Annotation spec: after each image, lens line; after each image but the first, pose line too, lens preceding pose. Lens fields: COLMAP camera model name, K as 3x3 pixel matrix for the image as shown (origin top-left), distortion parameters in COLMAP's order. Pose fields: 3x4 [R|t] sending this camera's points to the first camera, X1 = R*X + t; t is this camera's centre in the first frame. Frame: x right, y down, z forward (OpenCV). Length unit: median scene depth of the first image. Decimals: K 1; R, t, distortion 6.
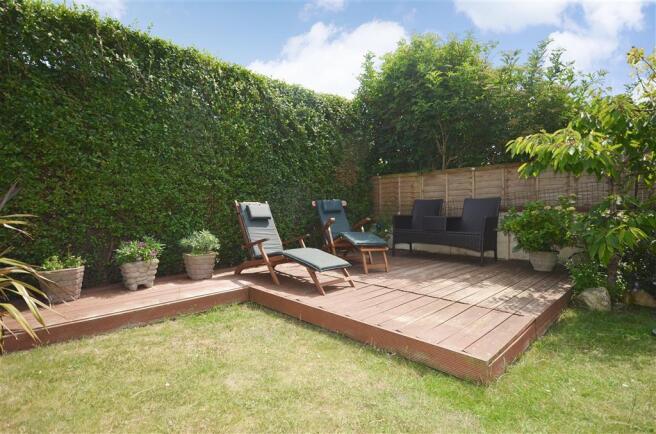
lens RADIAL K [[336.3, 0, 326.9], [0, 336.3, 215.0], [0, 0, 1]] dist [0.002616, 0.001299]
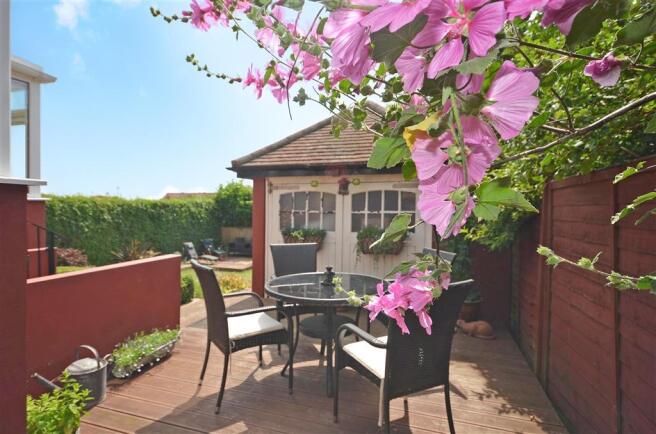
lens RADIAL K [[336.3, 0, 329.4], [0, 336.3, 216.3], [0, 0, 1]] dist [0.002616, 0.001299]
pose [[0.880376, 0.016683, 0.473982, -0.639790], [-0.019656, 0.999806, 0.001318, -0.378168], [-0.473868, -0.010477, 0.880533, -3.025962]]
